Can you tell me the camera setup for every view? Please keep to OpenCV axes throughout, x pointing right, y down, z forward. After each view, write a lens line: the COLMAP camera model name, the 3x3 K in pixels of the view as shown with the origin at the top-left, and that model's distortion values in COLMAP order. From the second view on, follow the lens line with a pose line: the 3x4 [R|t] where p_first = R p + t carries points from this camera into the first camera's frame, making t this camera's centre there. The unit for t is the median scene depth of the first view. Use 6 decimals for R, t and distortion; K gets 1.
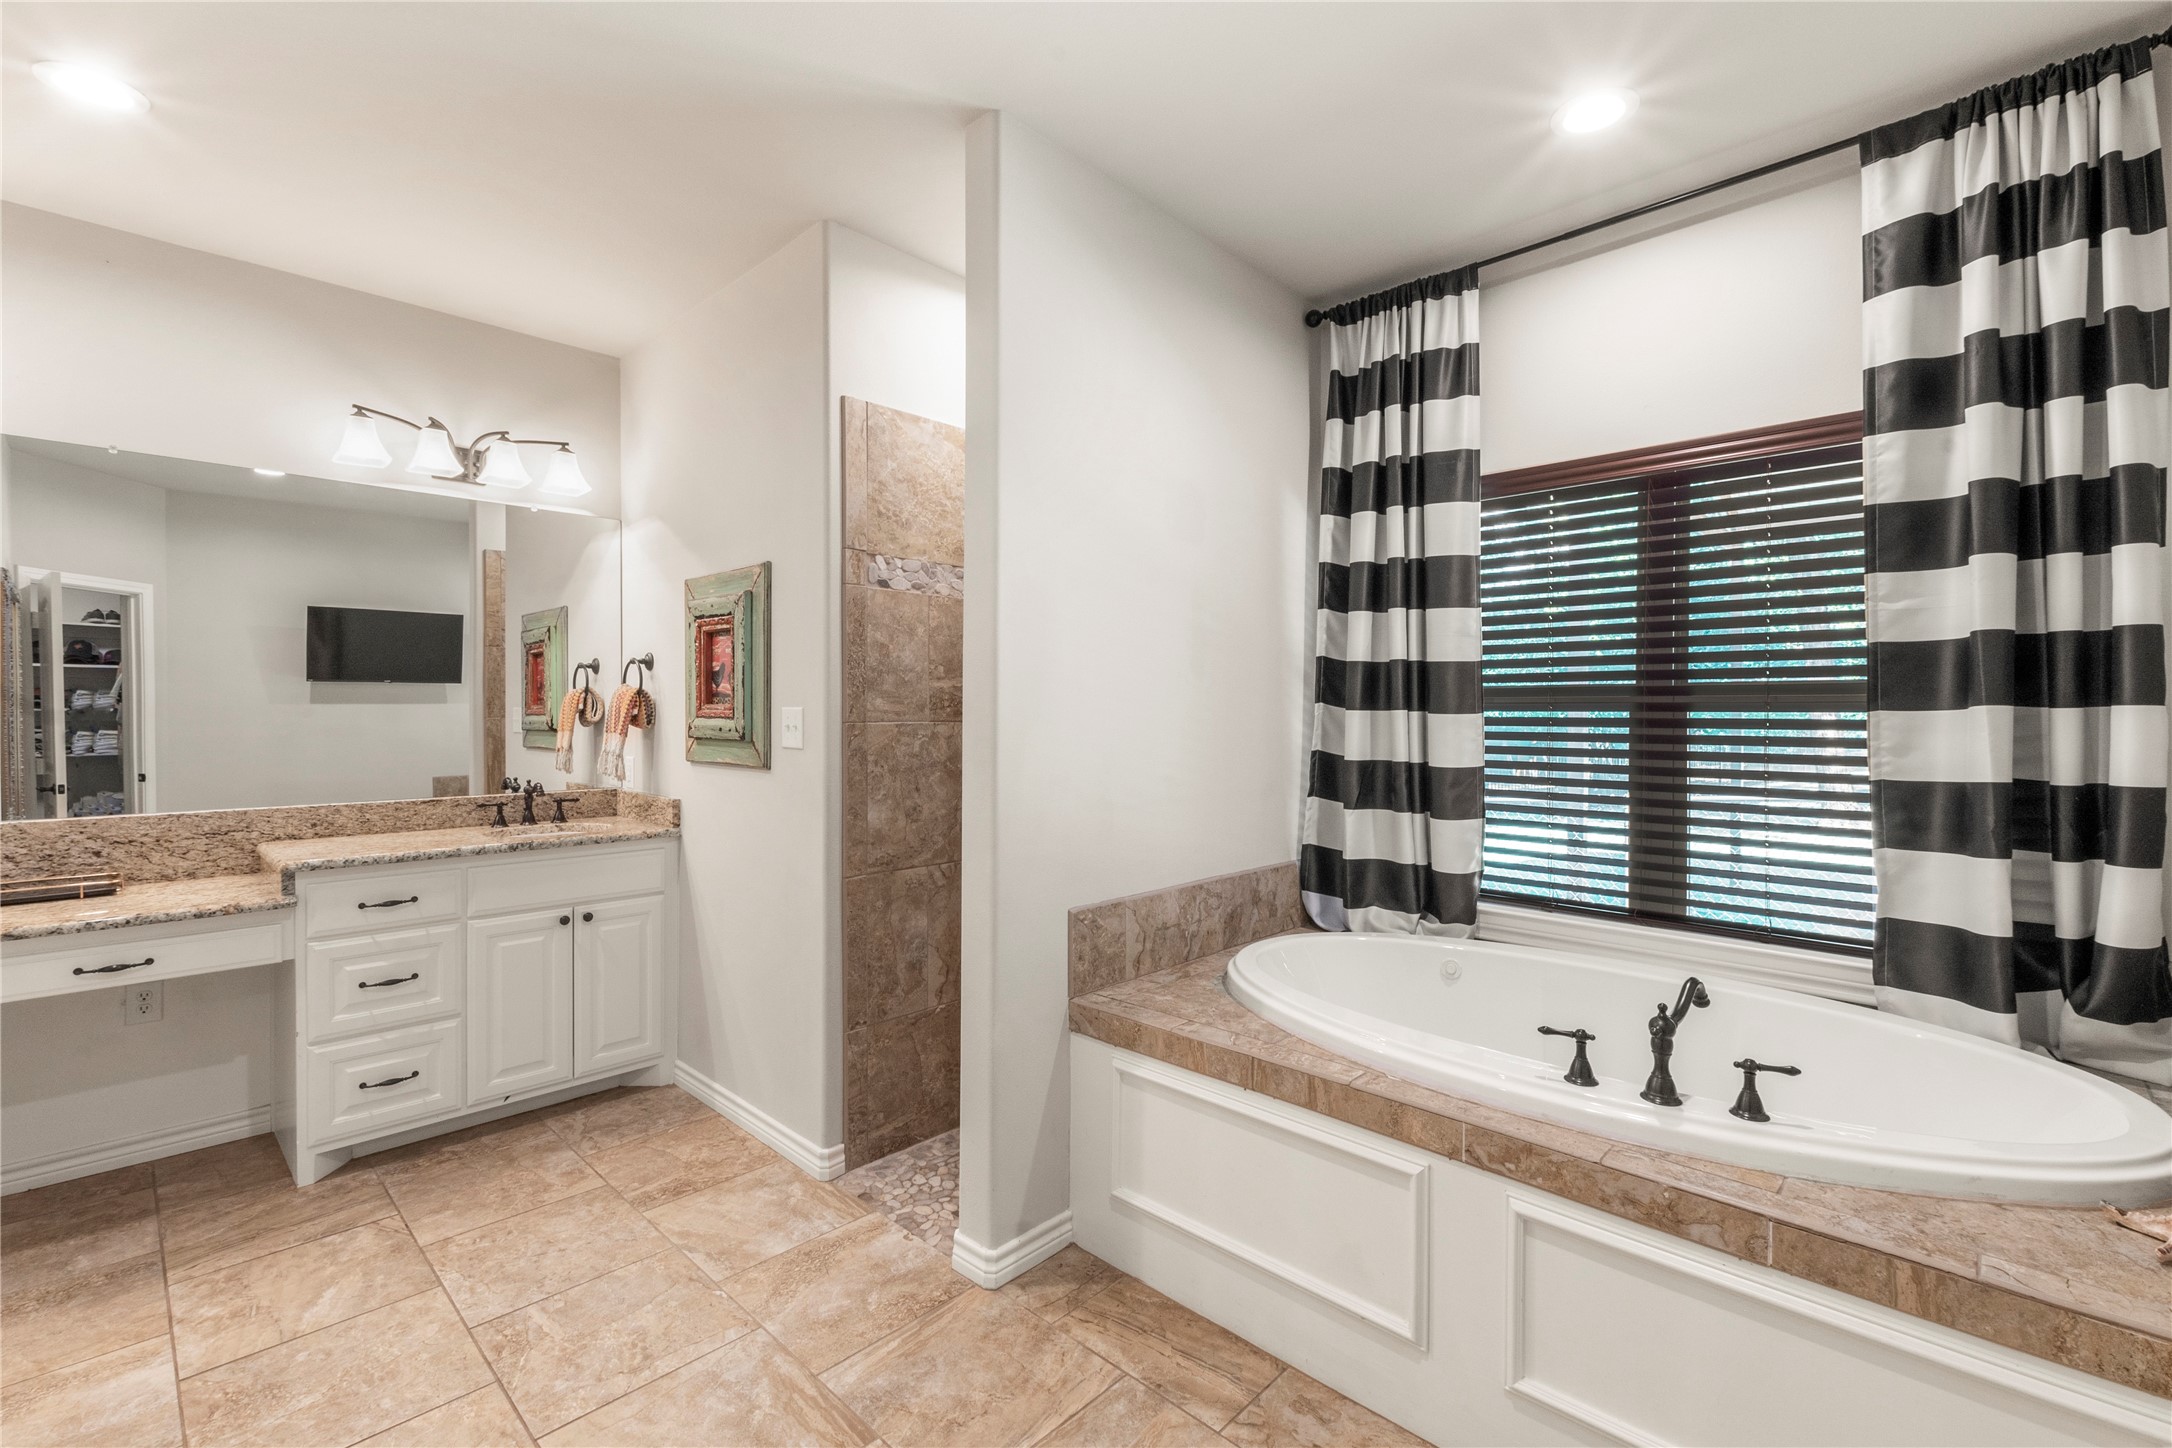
lens RADIAL K [[966.7, 0, 1082.4], [0, 966.7, 713.0], [0, 0, 1]] dist [0.014067, -0.004083]
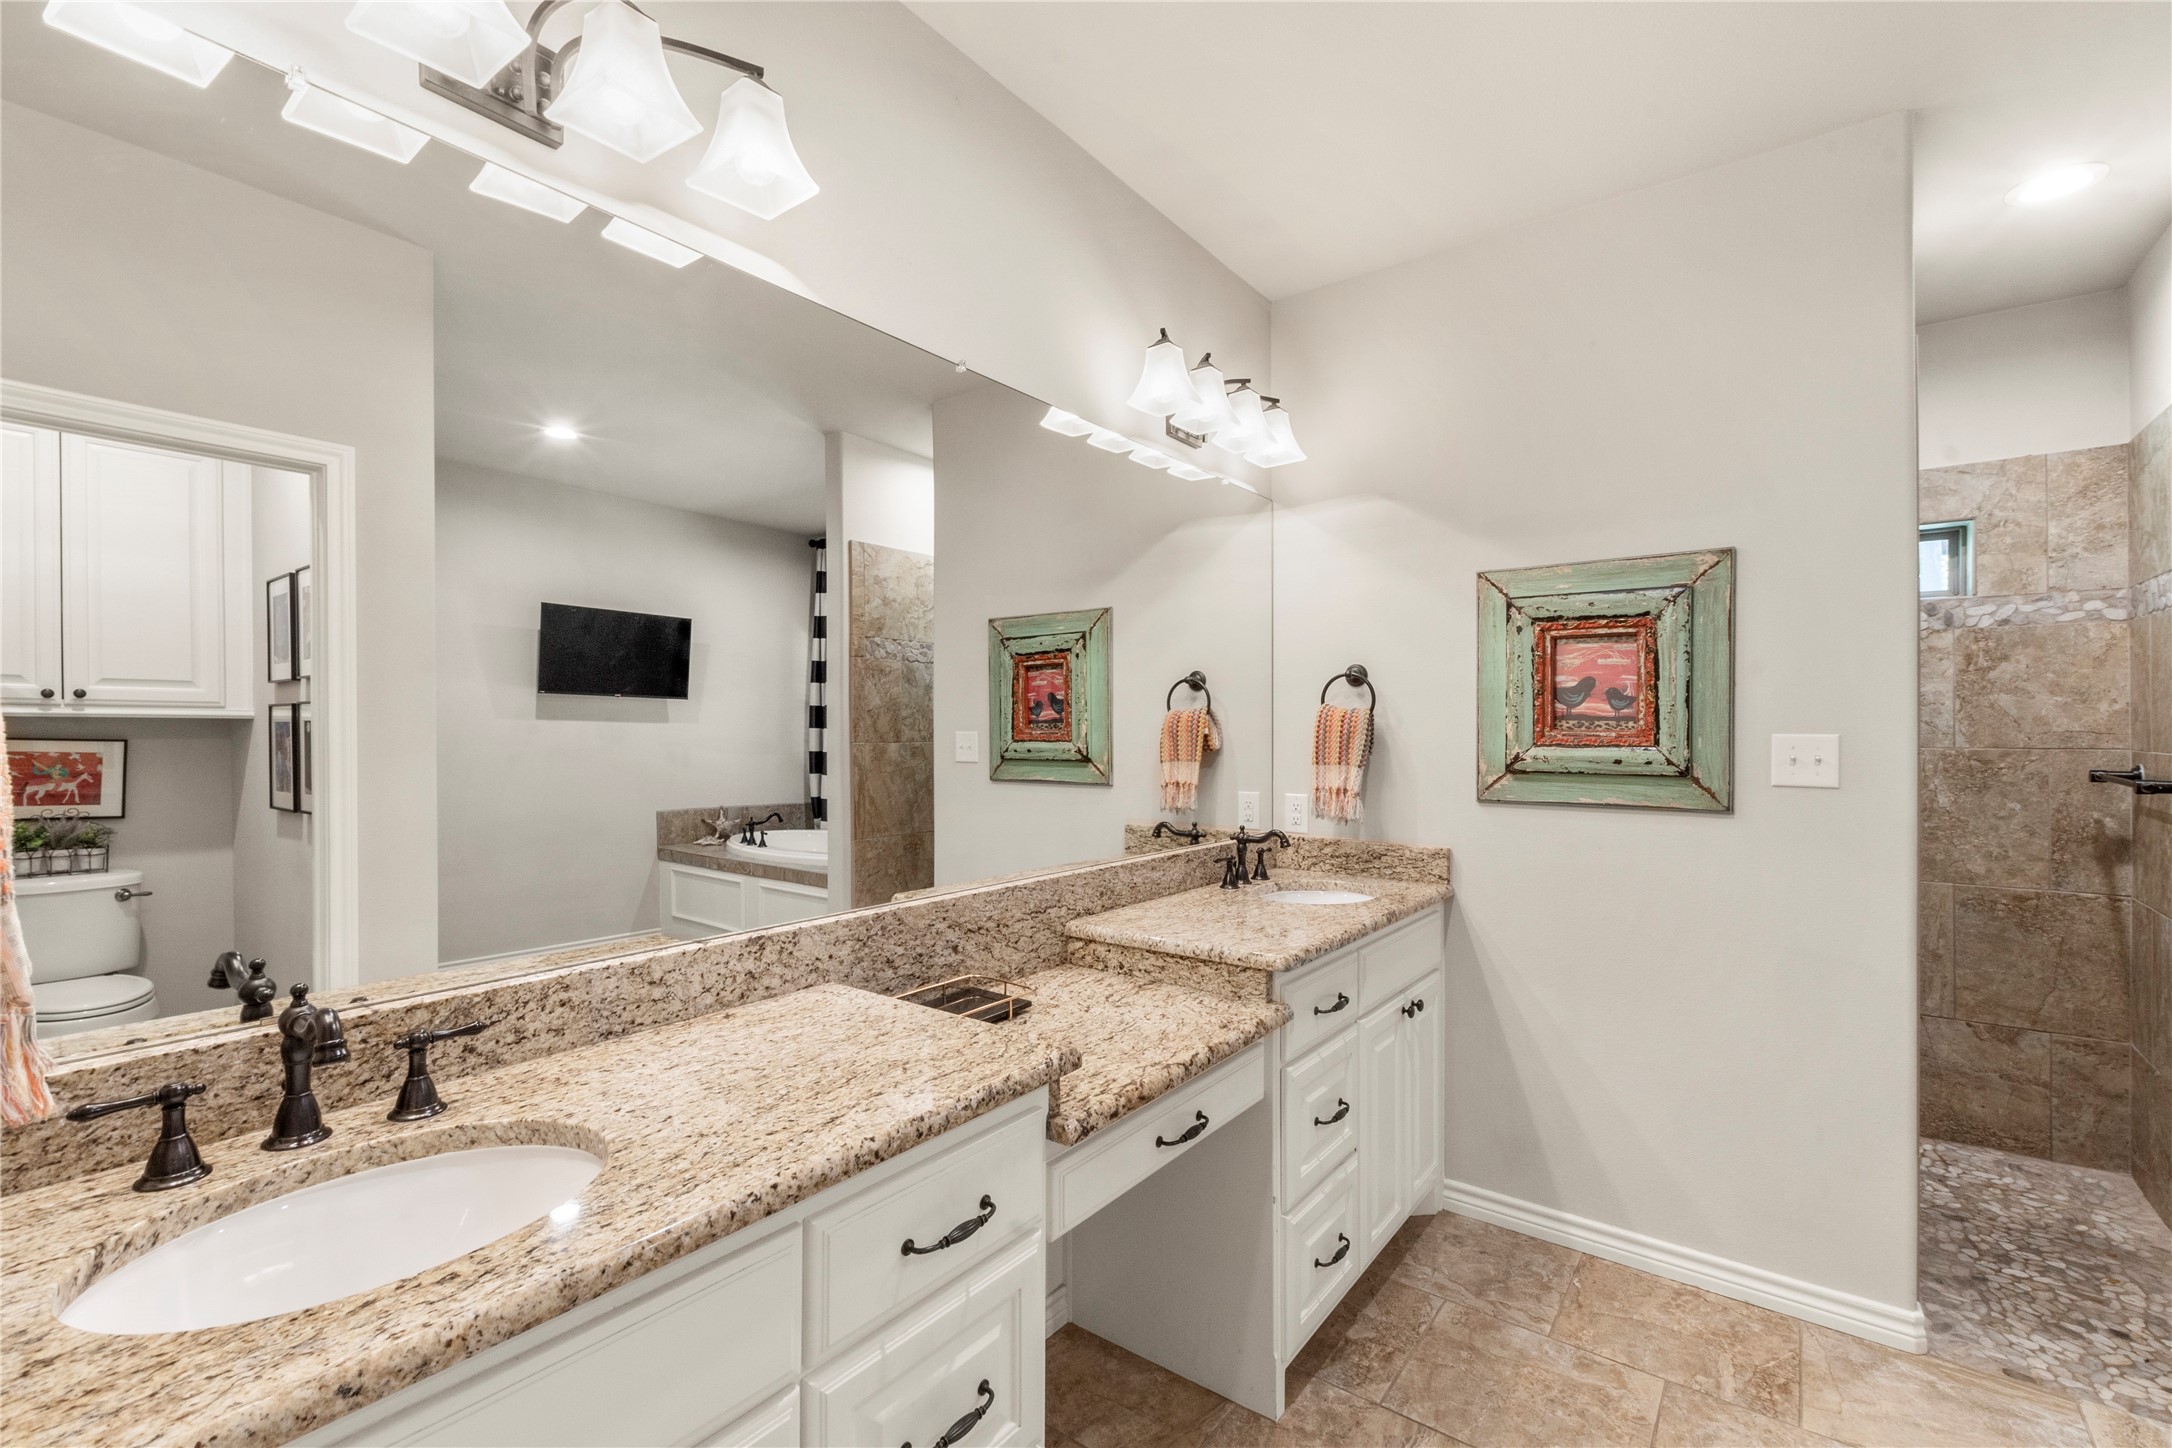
lens RADIAL K [[966.7, 0, 1084.3], [0, 966.7, 725.9], [0, 0, 1]] dist [0.014067, -0.004083]
pose [[0.991040, 0.002328, 0.133547, -0.967575], [-0.001637, 0.999985, -0.005286, -0.007985], [-0.133557, 0.005020, 0.991028, 0.303004]]
